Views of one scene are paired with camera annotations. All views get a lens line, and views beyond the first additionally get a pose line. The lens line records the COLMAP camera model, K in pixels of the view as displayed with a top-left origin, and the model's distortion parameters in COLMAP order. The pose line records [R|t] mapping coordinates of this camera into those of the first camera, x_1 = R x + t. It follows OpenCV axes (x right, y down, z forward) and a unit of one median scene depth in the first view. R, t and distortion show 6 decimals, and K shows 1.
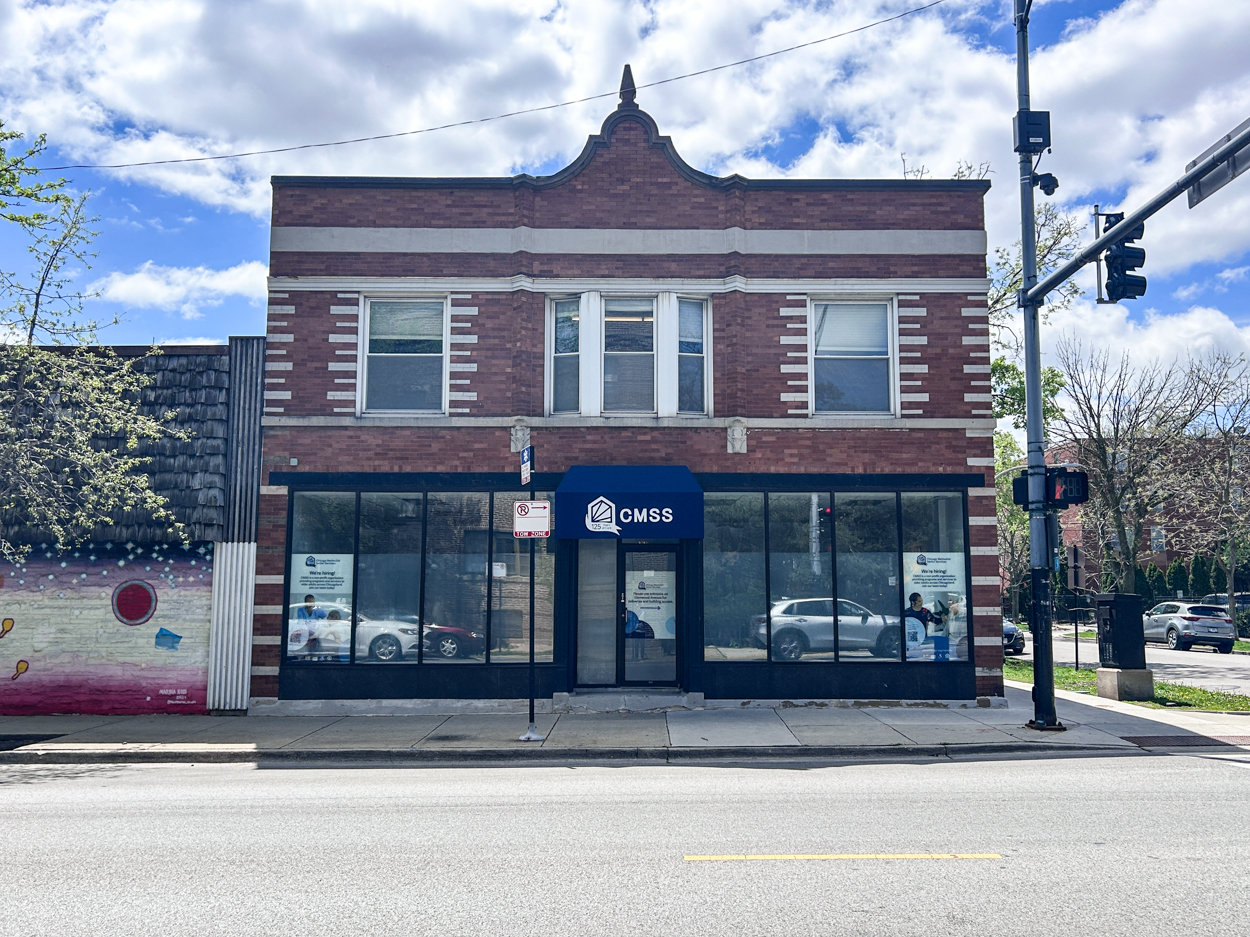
lens RADIAL K [[985.5, 0, 626.2], [0, 985.5, 472.8], [0, 0, 1]] dist [0.000929, 0.000747]
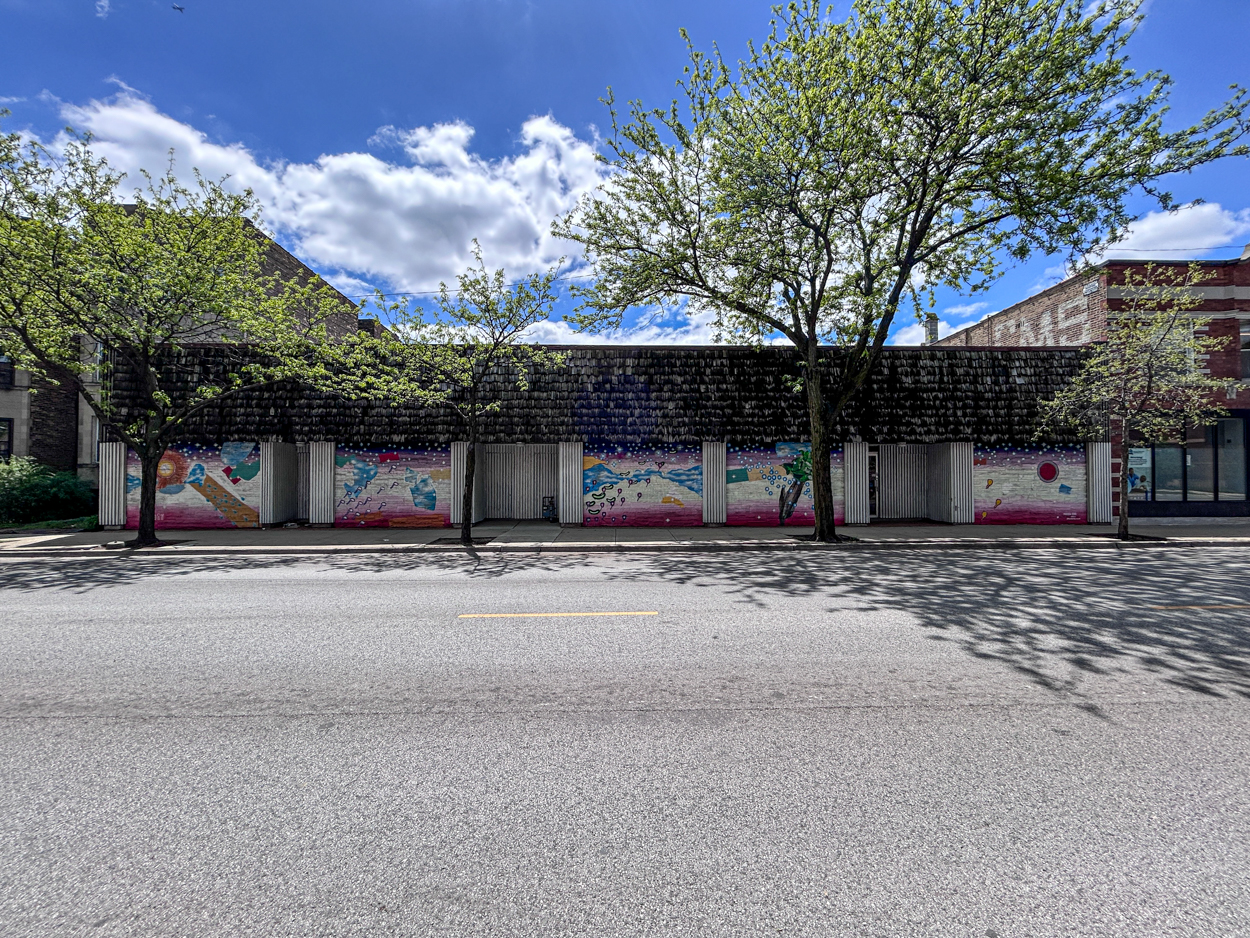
lens RADIAL K [[504.3, 0, 625.1], [0, 504.3, 463.5], [0, 0, 1]] dist [-0.000932, -0.000105]
pose [[0.999985, -0.000321, 0.005519, -1.399880], [-0.000255, 0.994574, 0.104031, 0.004302], [-0.005522, -0.104030, 0.994559, -0.049386]]
